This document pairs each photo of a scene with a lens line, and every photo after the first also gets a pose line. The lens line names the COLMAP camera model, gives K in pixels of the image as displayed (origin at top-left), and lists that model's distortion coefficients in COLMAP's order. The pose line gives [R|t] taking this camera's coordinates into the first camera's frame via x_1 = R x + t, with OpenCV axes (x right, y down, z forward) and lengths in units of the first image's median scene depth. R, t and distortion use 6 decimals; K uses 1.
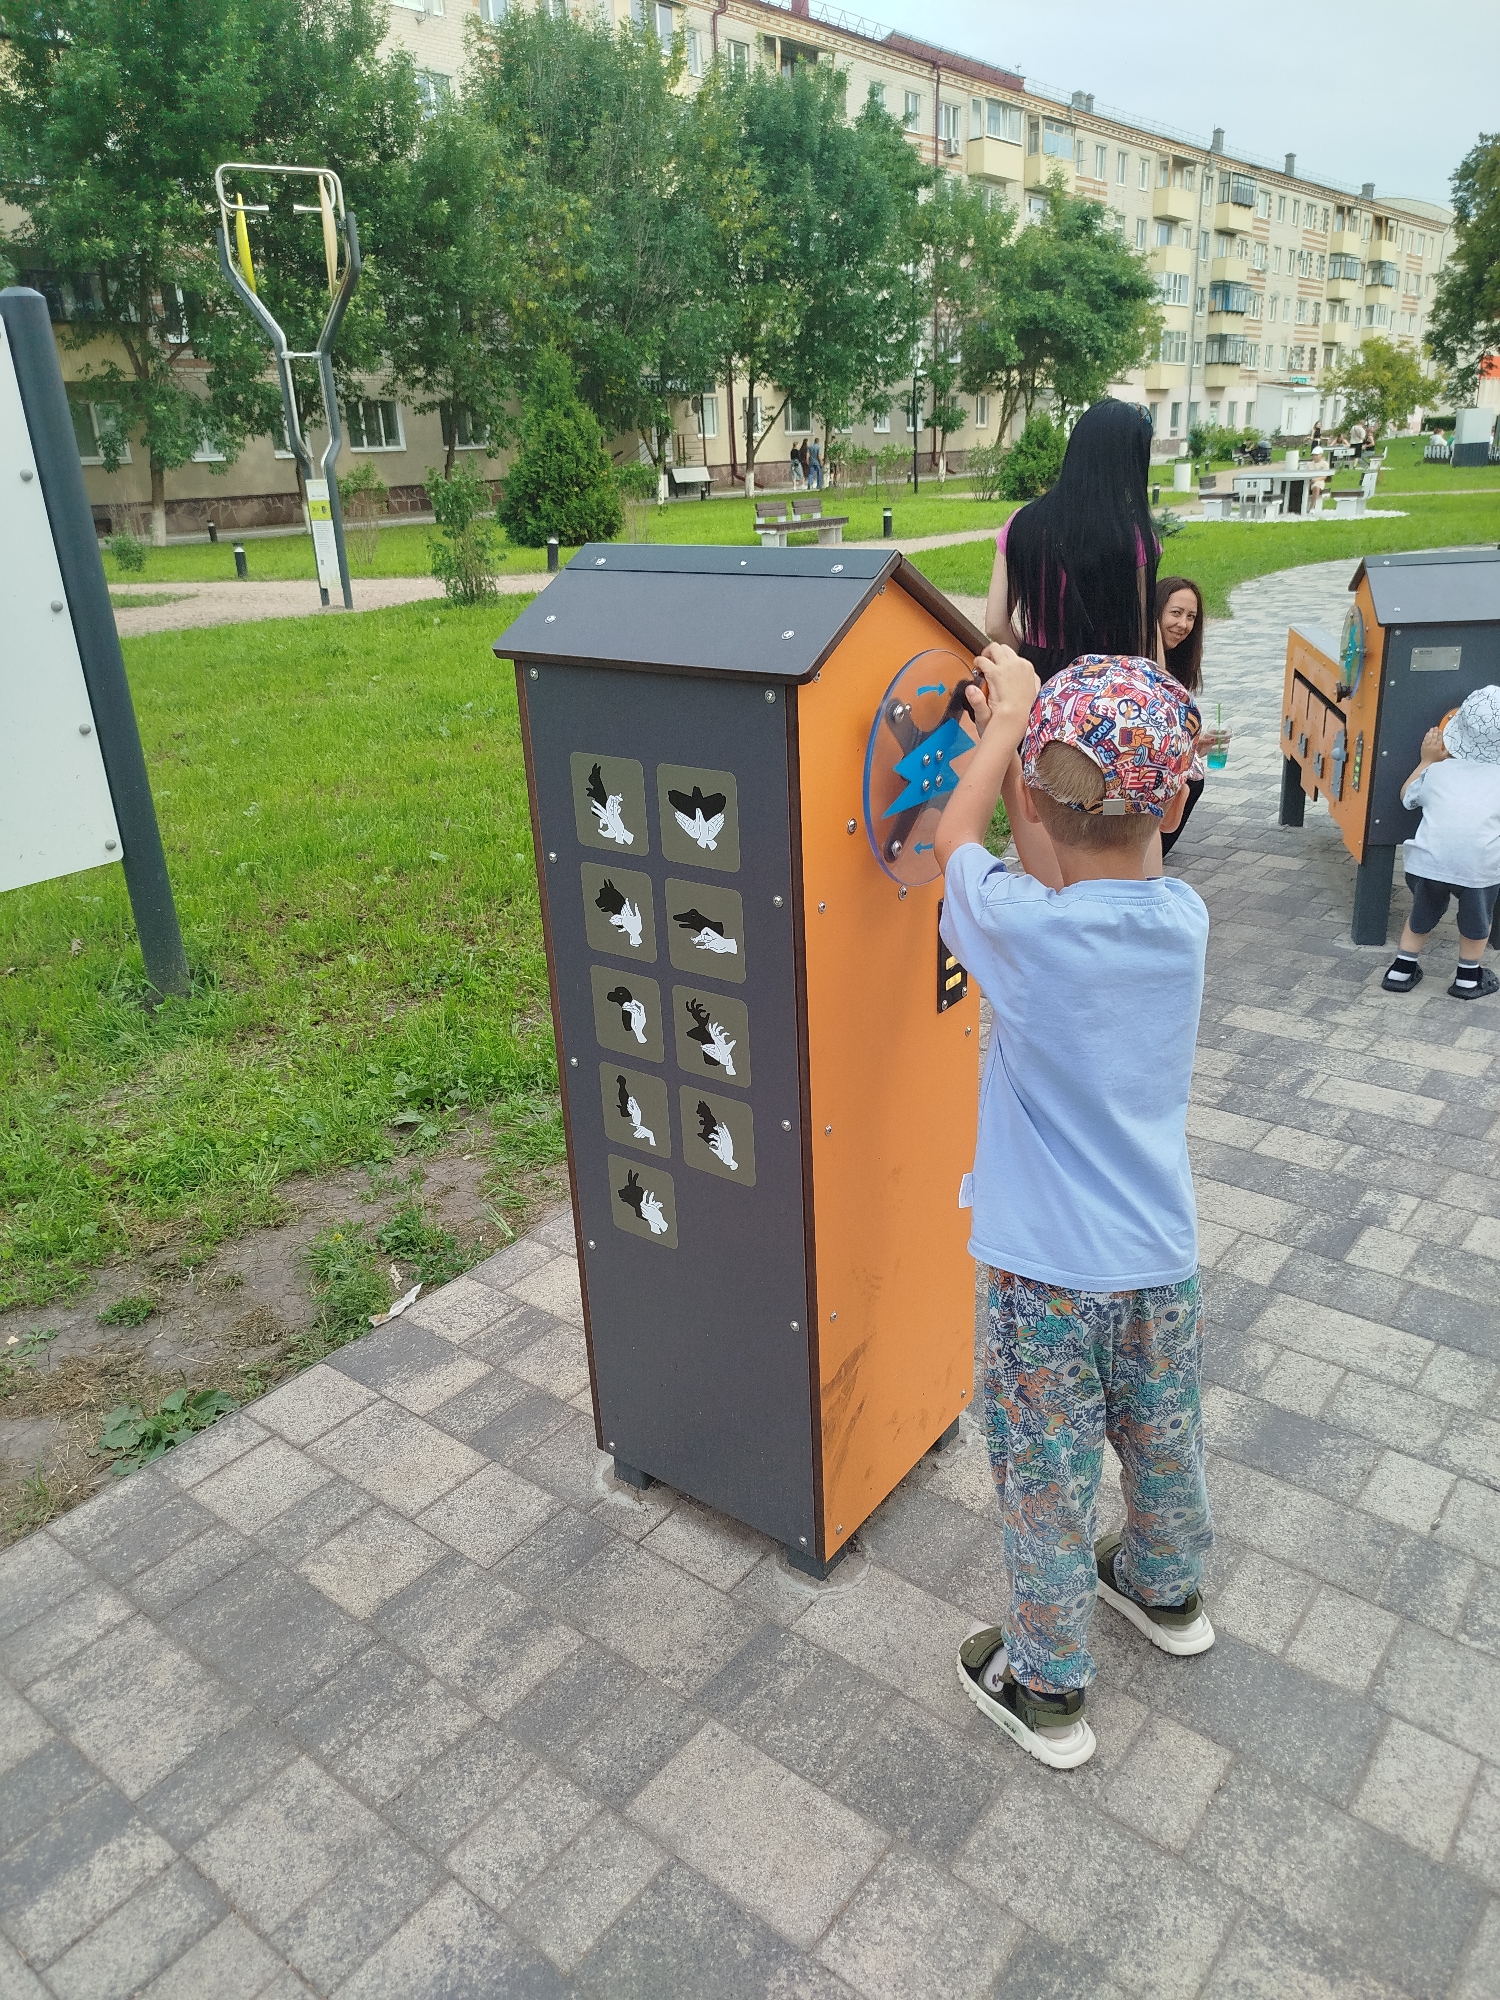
lens RADIAL K [[1415.2, 0, 753.9], [0, 1415.2, 993.7], [0, 0, 1]] dist [-0.000548, 0.011667]
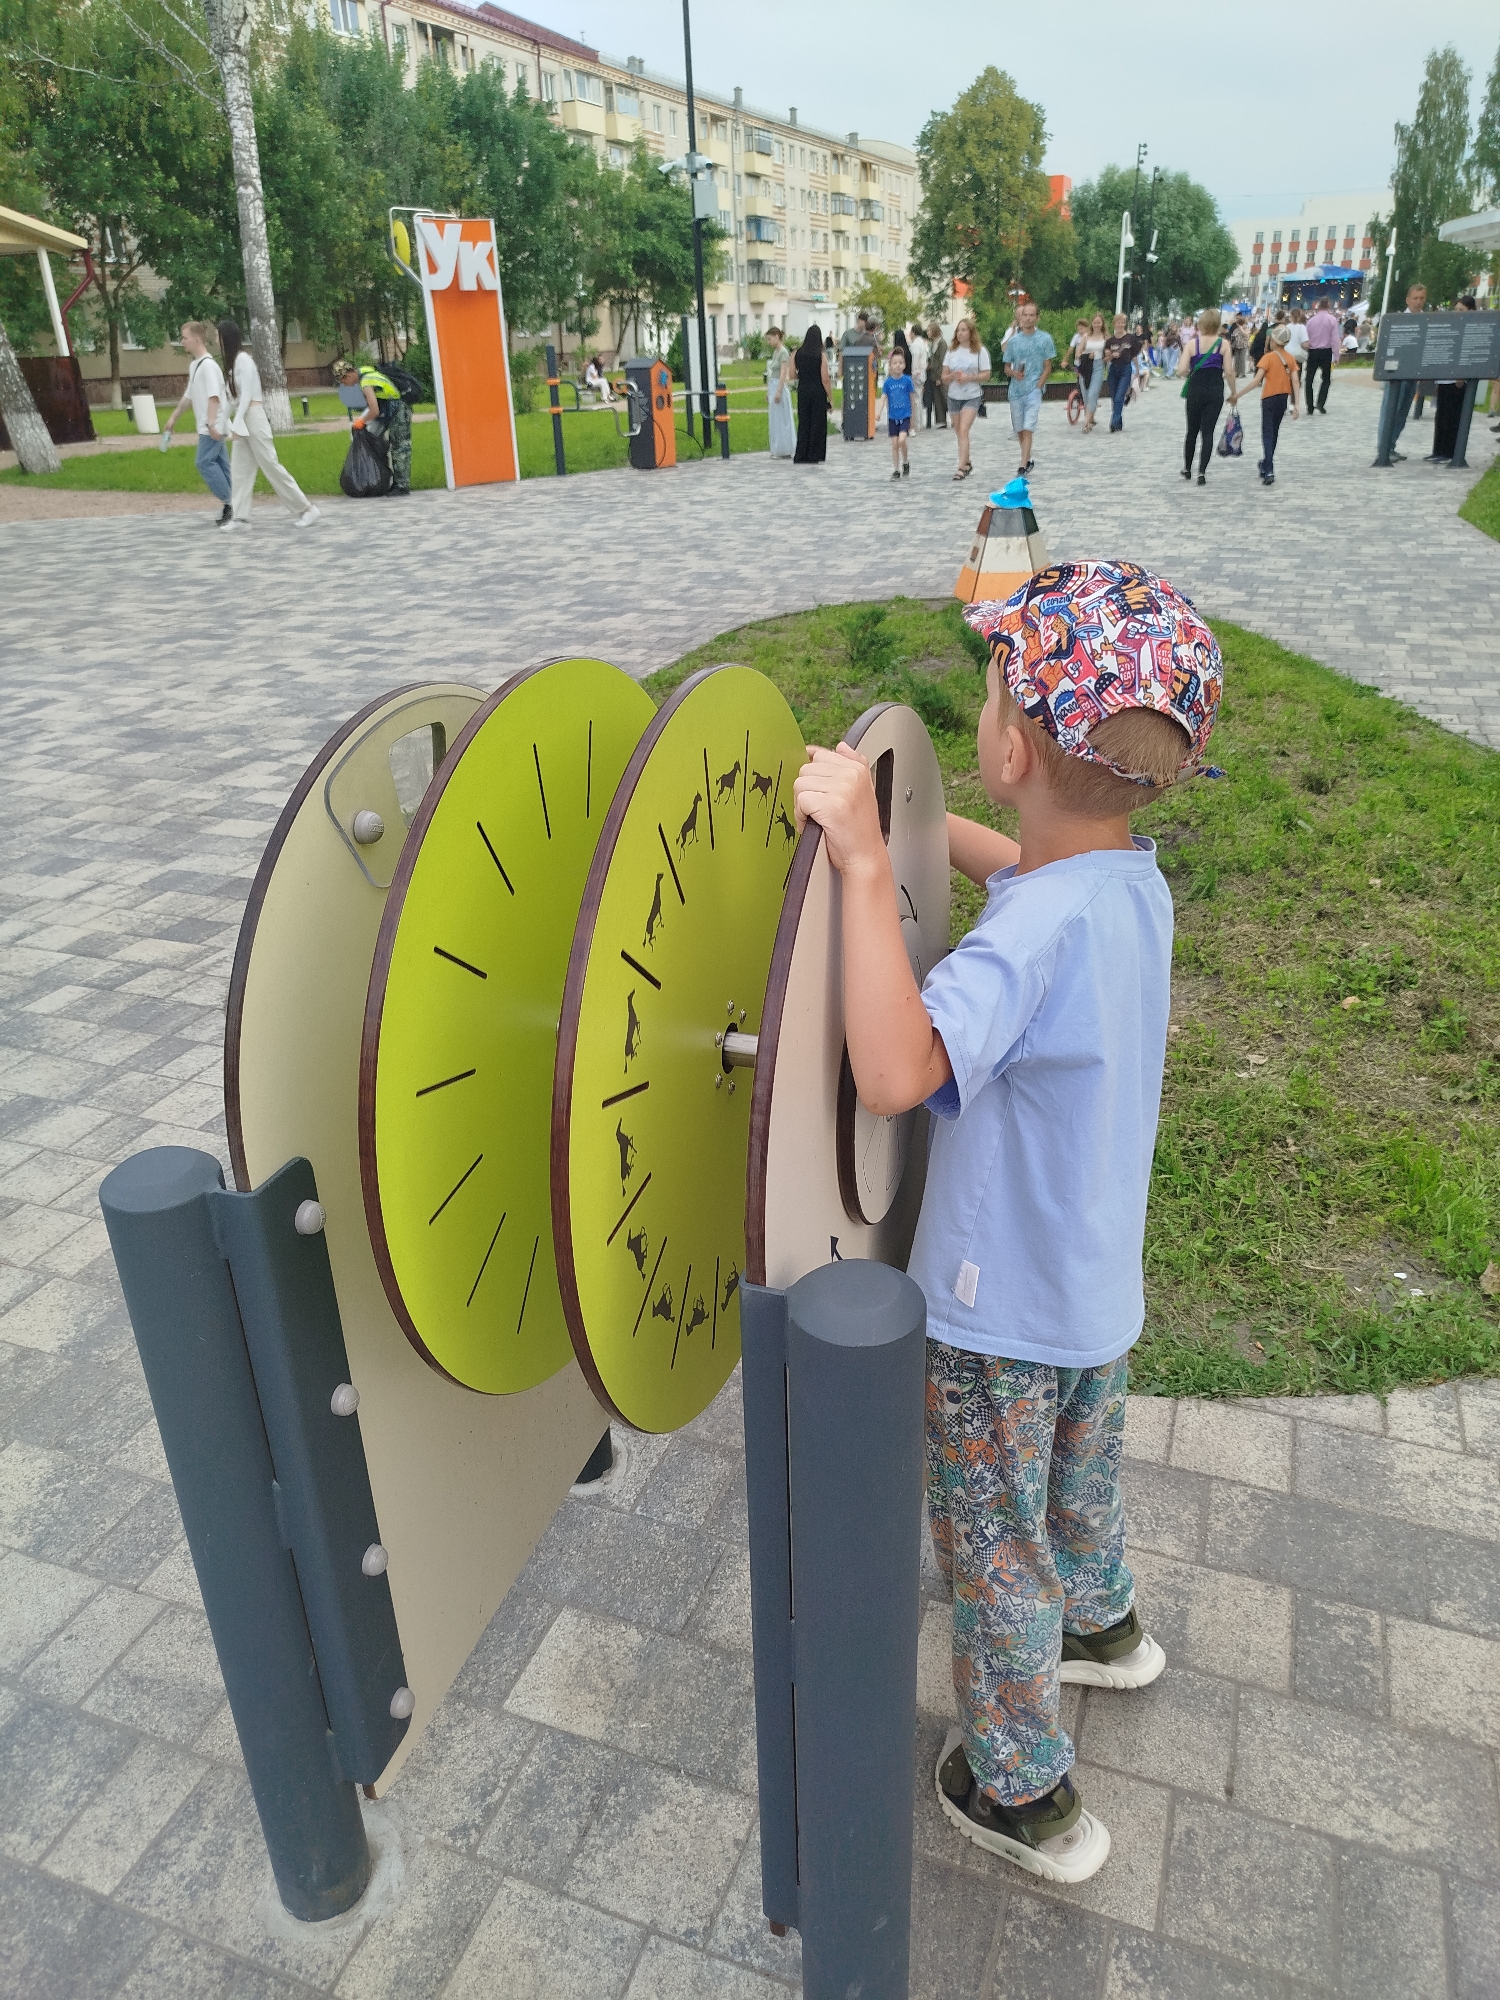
lens RADIAL K [[1415.2, 0, 758.3], [0, 1415.2, 994.2], [0, 0, 1]] dist [-0.000548, 0.011667]
pose [[0.951345, -0.118755, 0.284324, -0.123479], [0.102343, 0.992143, 0.071956, 0.106199], [-0.290636, -0.039357, 0.956024, -0.266028]]
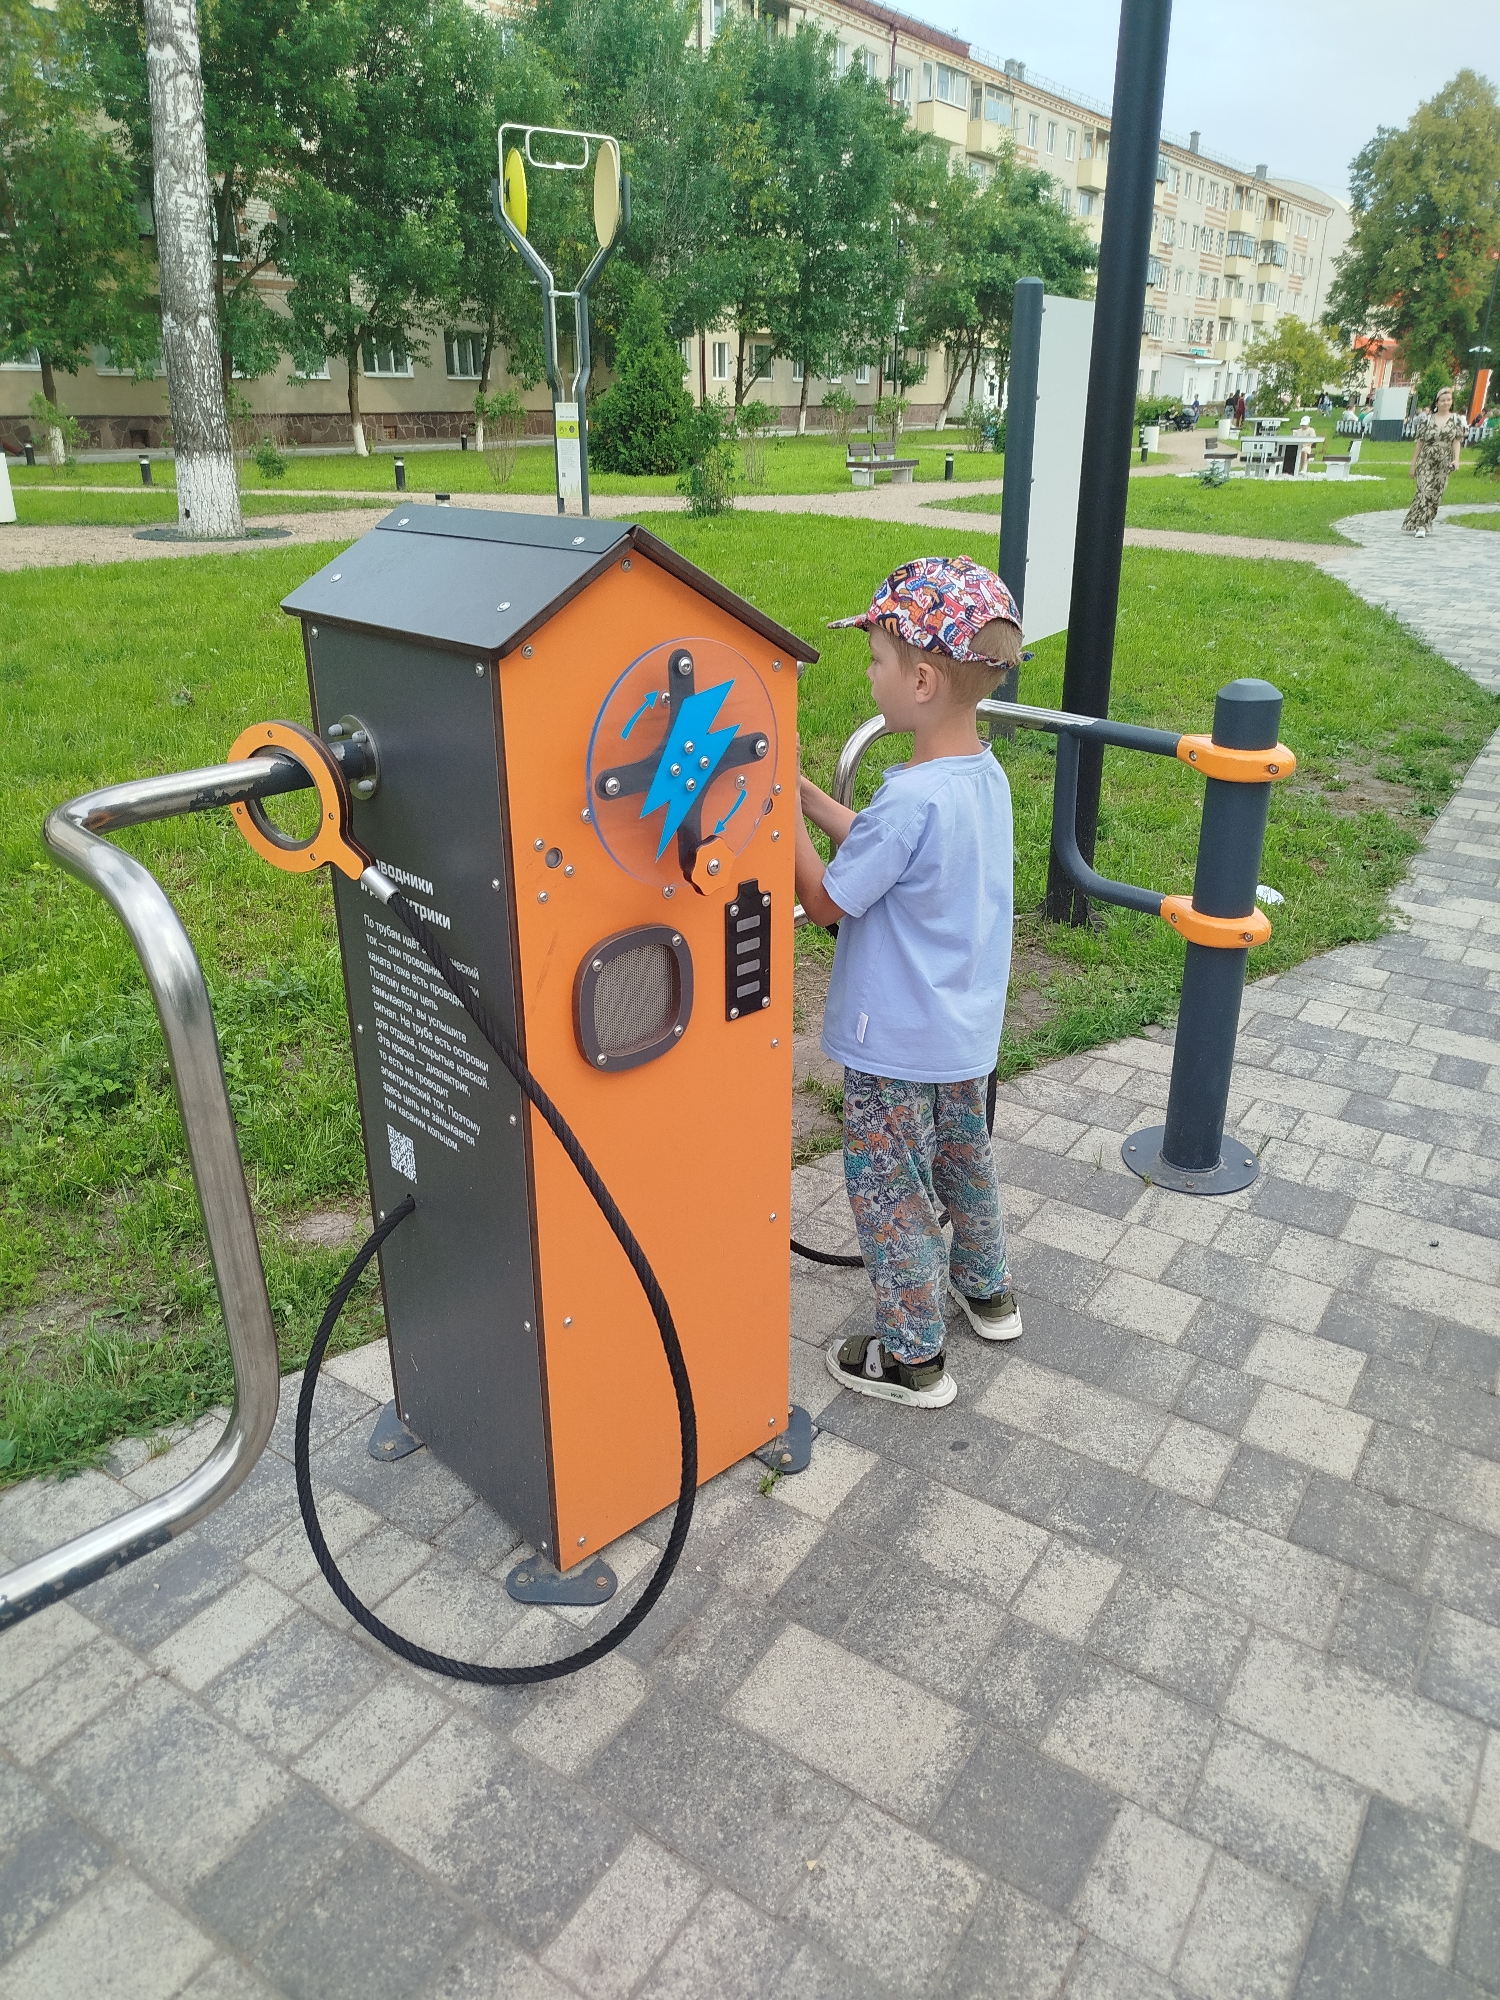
lens RADIAL K [[1415.2, 0, 744.9], [0, 1415.2, 991.8], [0, 0, 1]] dist [-0.000548, 0.011667]
pose [[0.995698, 0.010550, 0.092053, -0.056977], [-0.013445, 0.999433, 0.030879, 0.017568], [-0.091675, -0.031984, 0.995275, -0.039529]]
